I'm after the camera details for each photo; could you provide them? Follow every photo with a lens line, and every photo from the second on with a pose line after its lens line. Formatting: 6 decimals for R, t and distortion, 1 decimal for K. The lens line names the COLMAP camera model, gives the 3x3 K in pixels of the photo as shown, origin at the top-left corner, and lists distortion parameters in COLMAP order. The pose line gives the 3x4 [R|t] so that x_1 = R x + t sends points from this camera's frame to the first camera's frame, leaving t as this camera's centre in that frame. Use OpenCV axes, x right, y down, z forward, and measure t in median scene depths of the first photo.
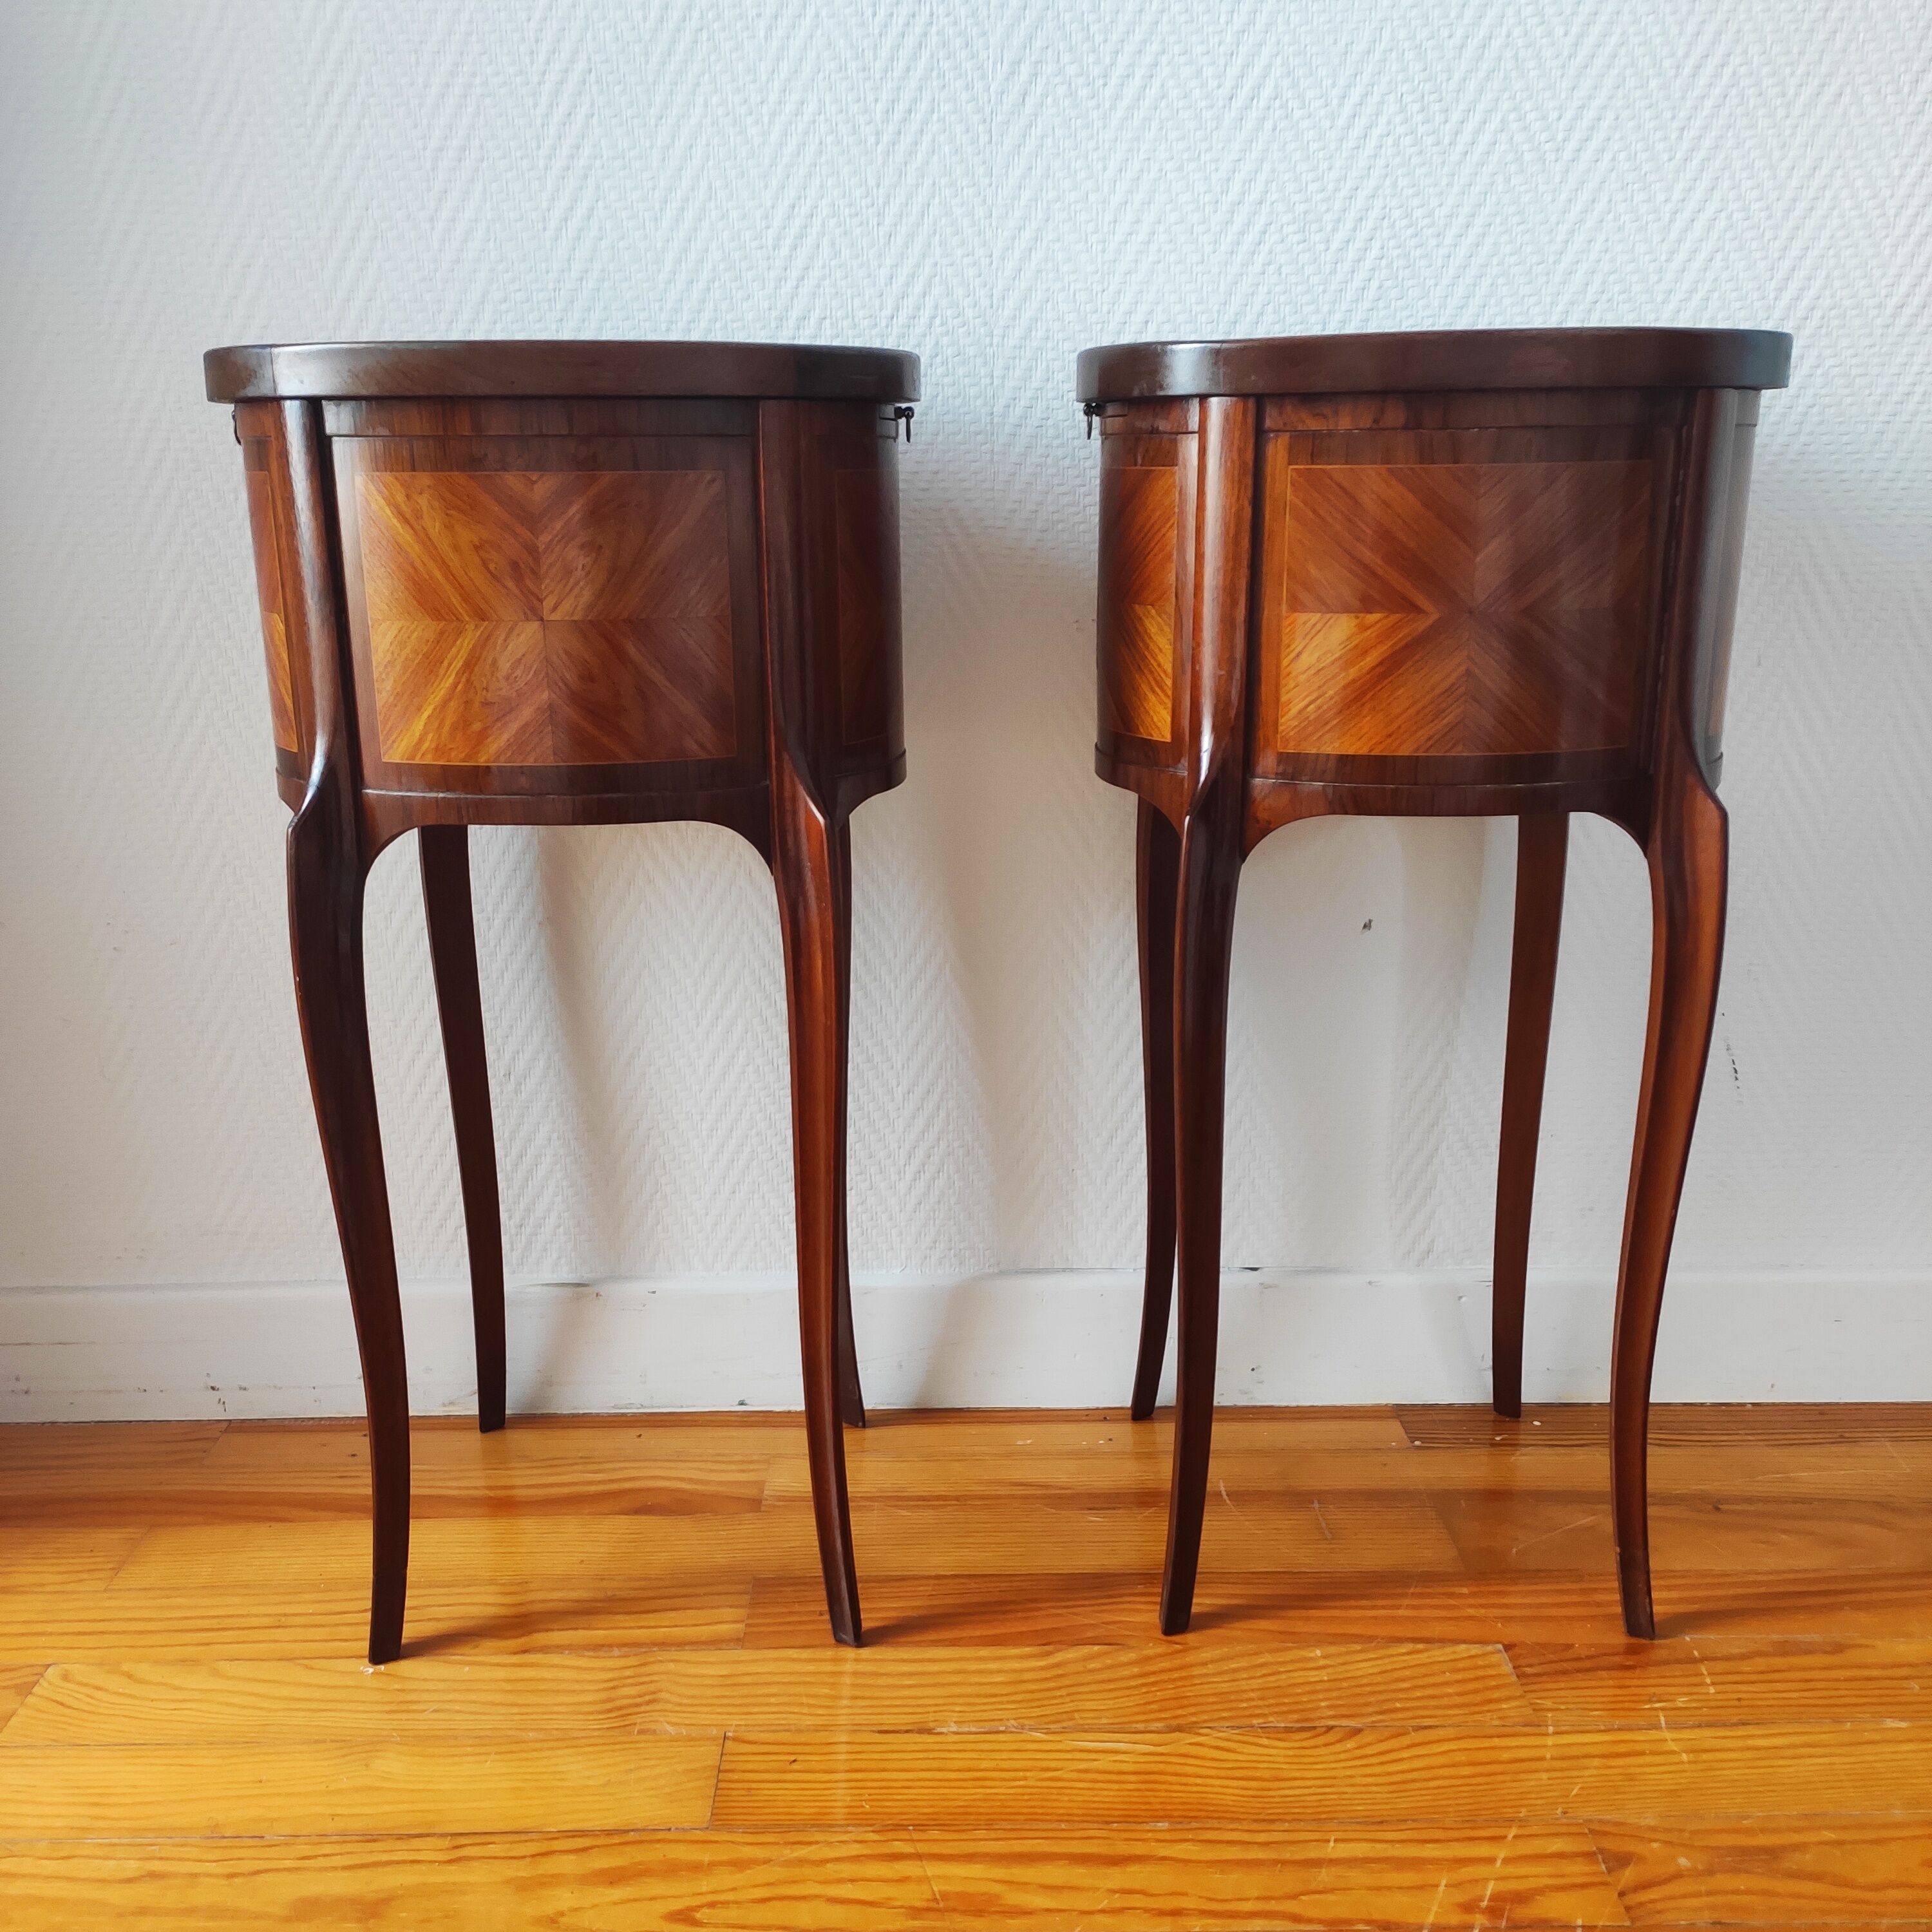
lens RADIAL K [[1910.0, 0, 965.9], [0, 1910.0, 969.0], [0, 0, 1]] dist [0.021813, 0.000000]
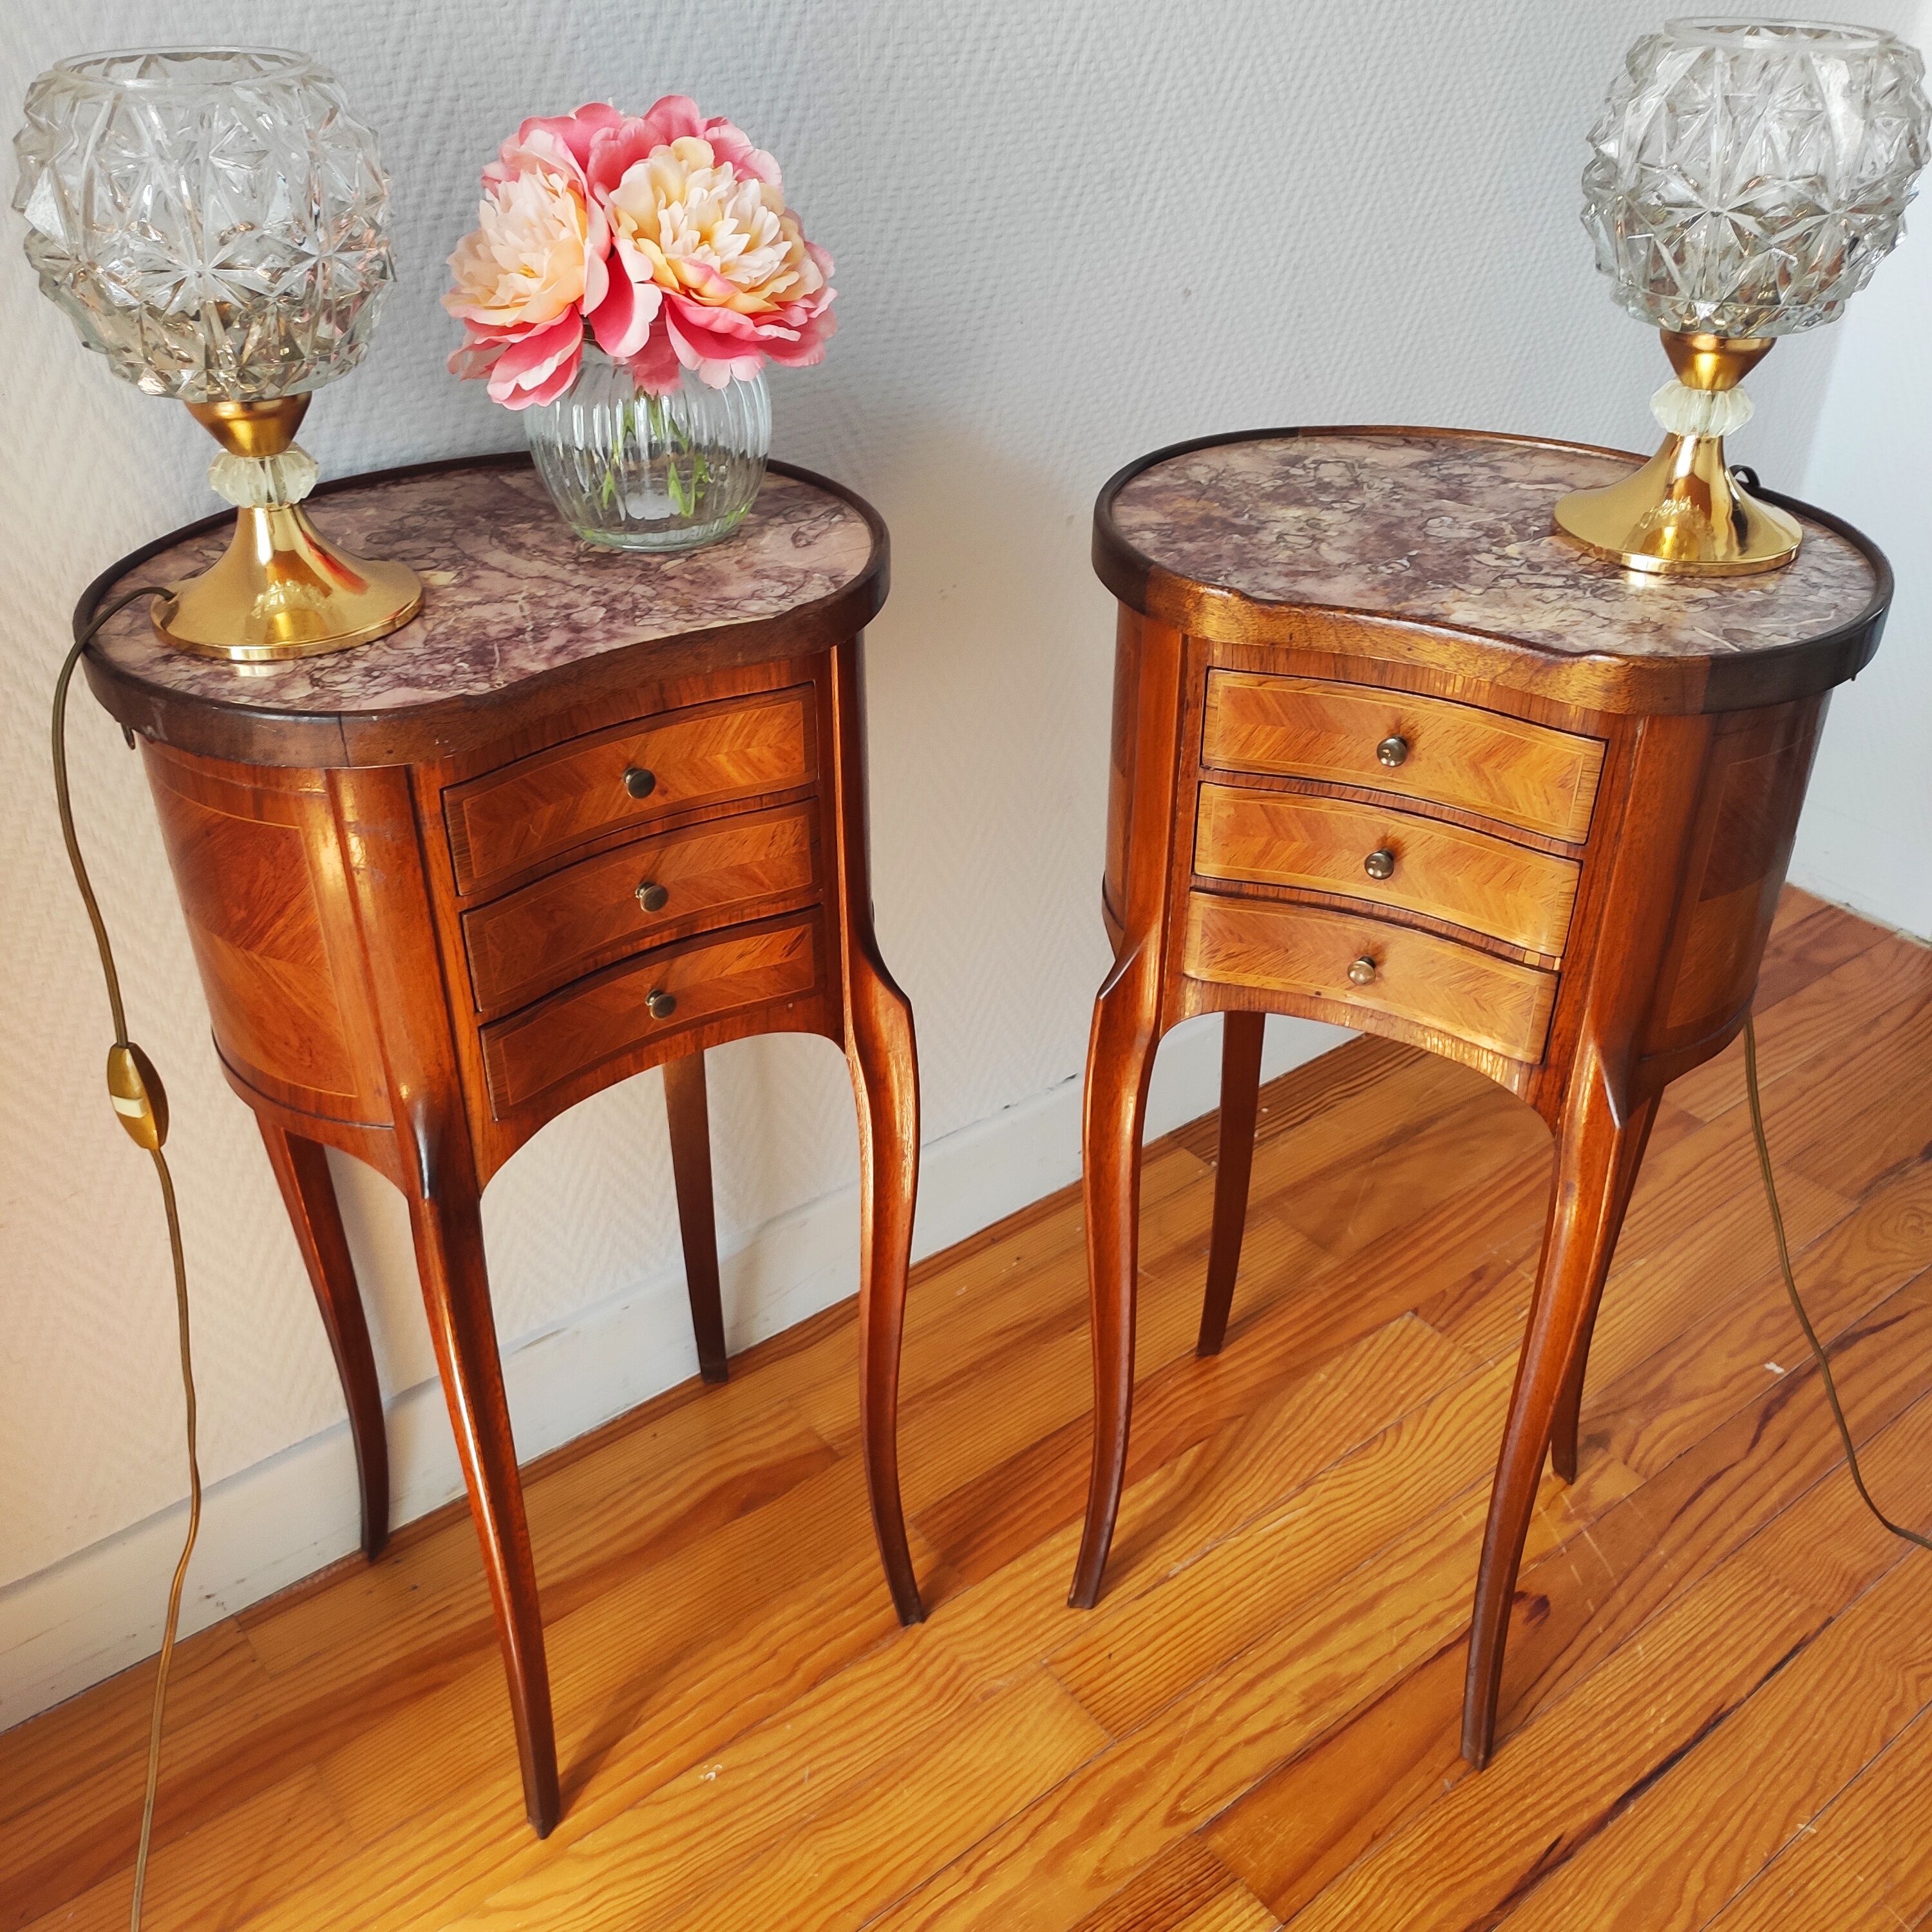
lens RADIAL K [[1910.0, 0, 965.3], [0, 1910.0, 968.5], [0, 0, 1]] dist [0.021813, 0.000000]
pose [[0.795322, -0.322105, 0.513528, -0.560452], [0.151876, 0.926006, 0.345611, -0.371012], [-0.586853, -0.196880, 0.785393, 0.154859]]
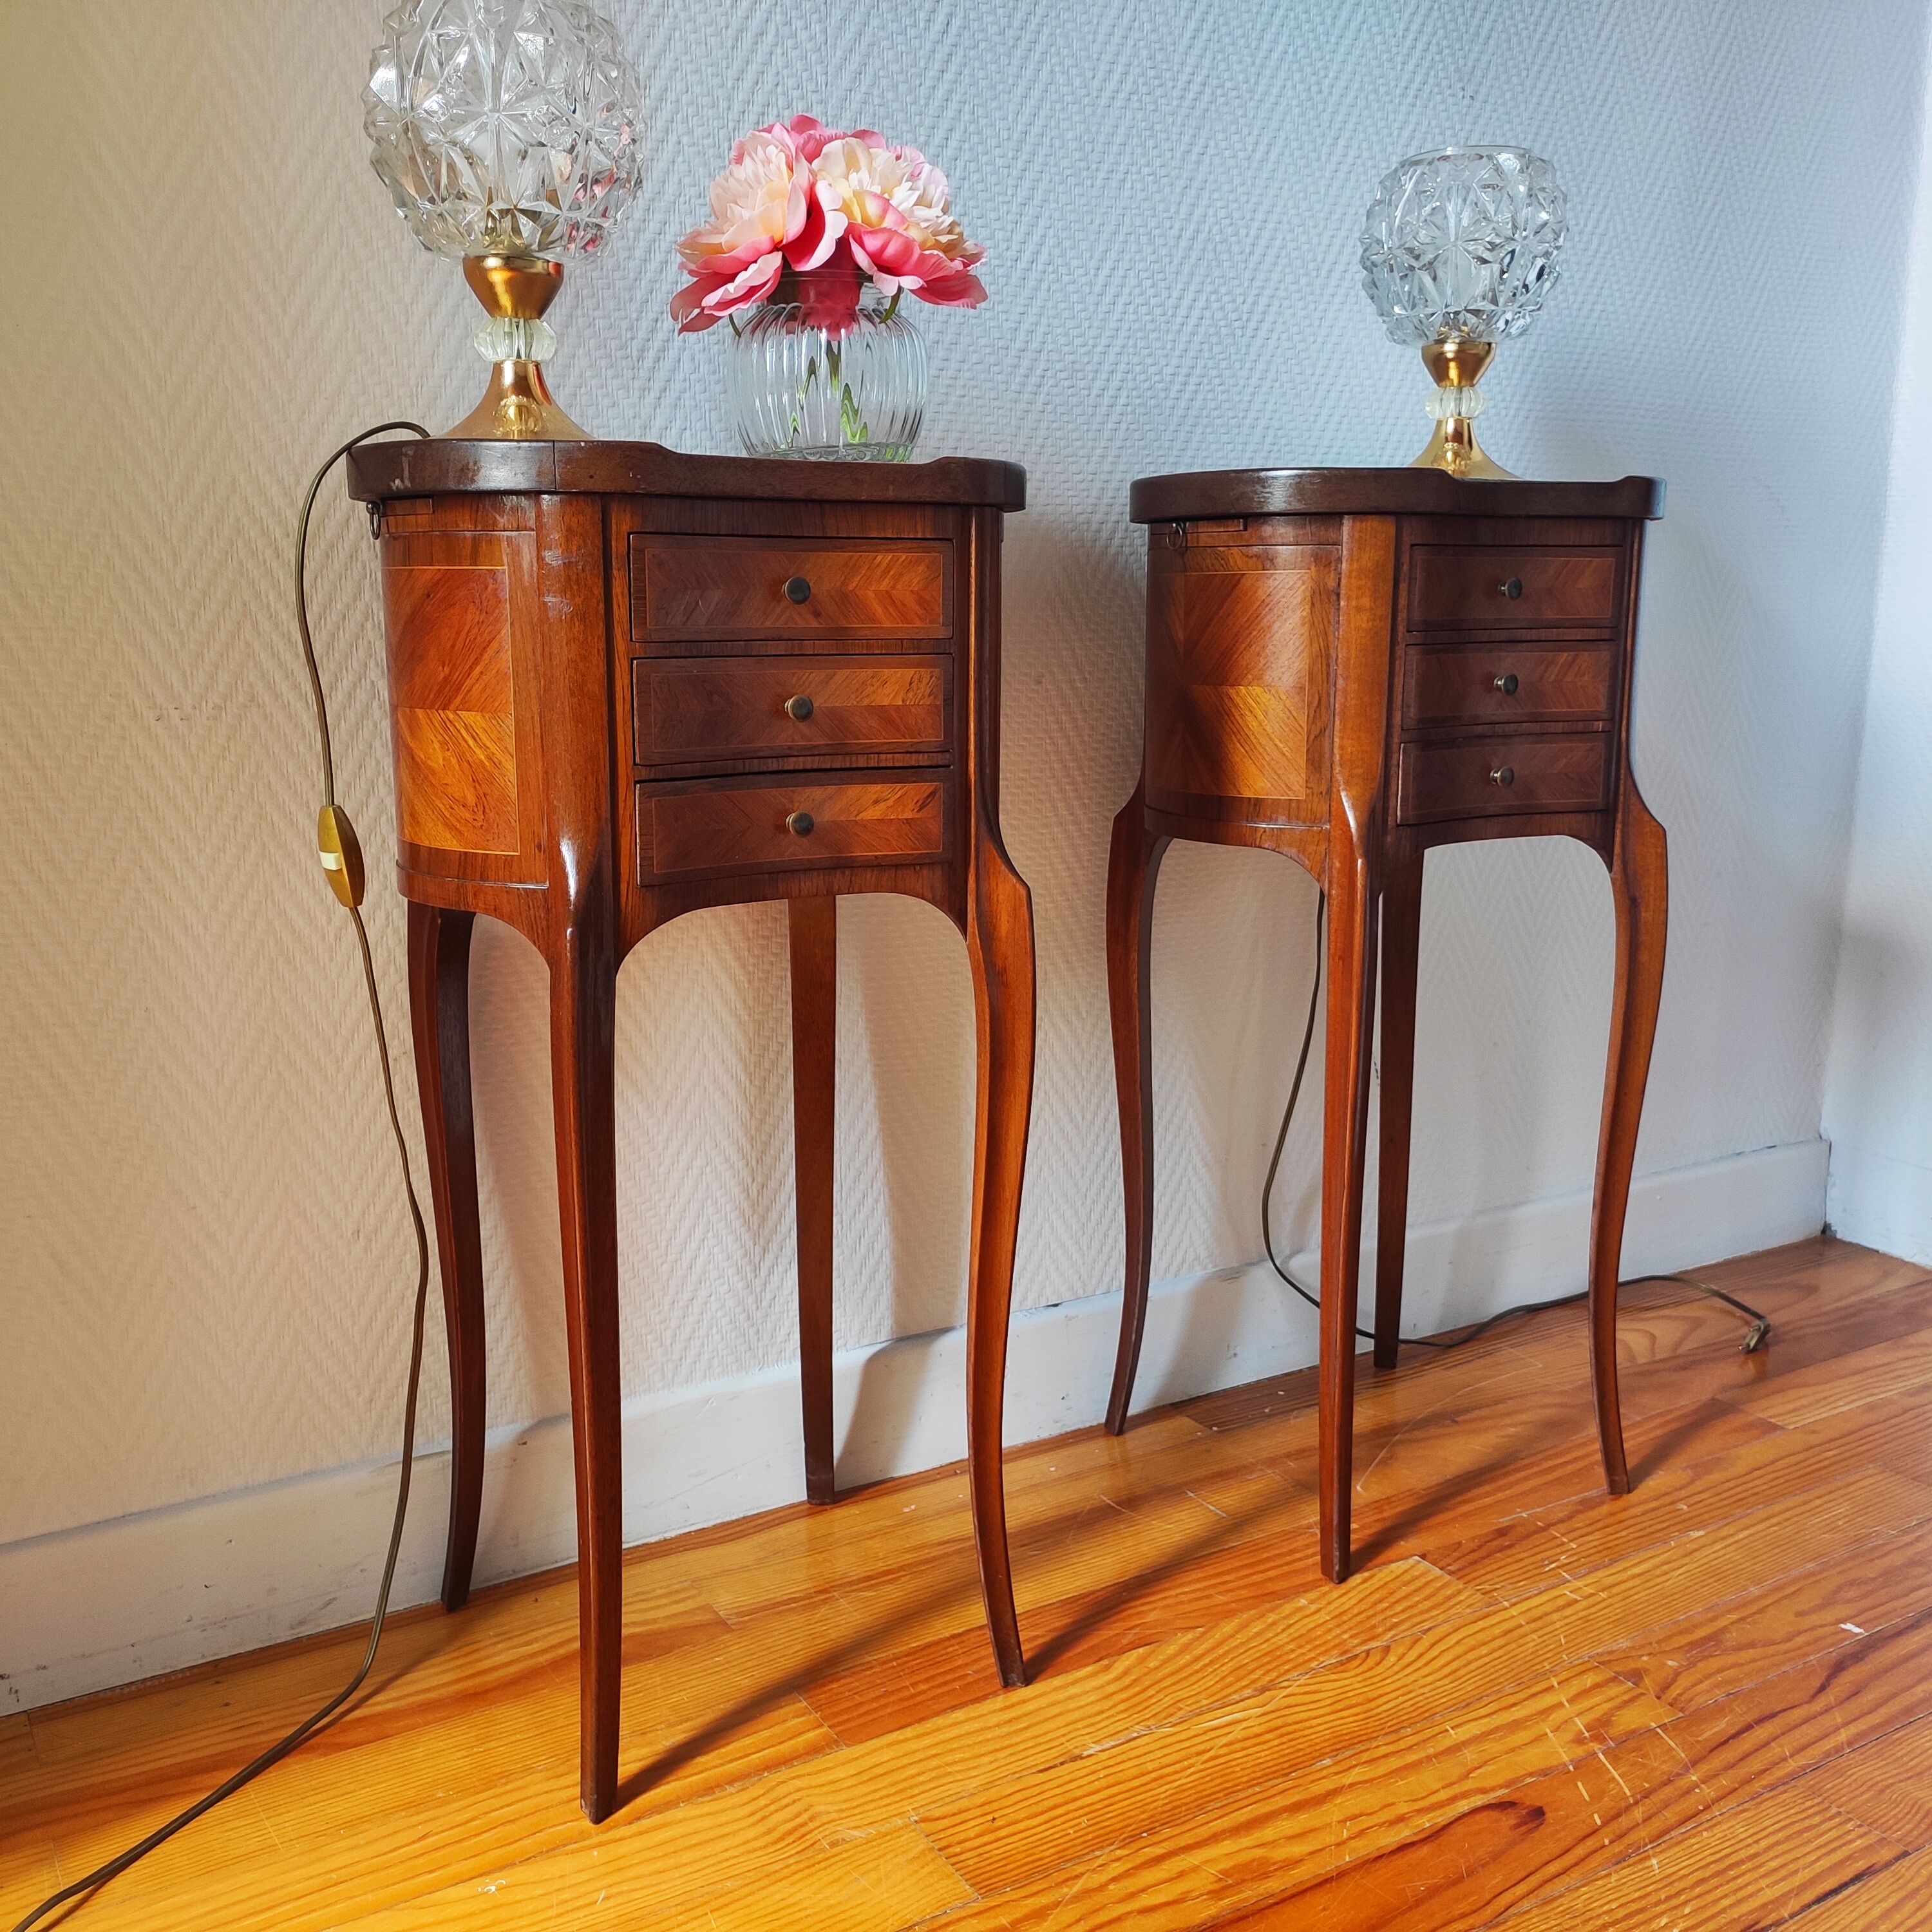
lens RADIAL K [[1910.0, 0, 963.8], [0, 1910.0, 972.4], [0, 0, 1]] dist [0.021813, 0.000000]
pose [[0.861774, -0.089166, 0.499394, -0.492583], [0.124440, 0.991510, -0.037705, 0.003584], [-0.491792, 0.094638, 0.865554, 0.073250]]
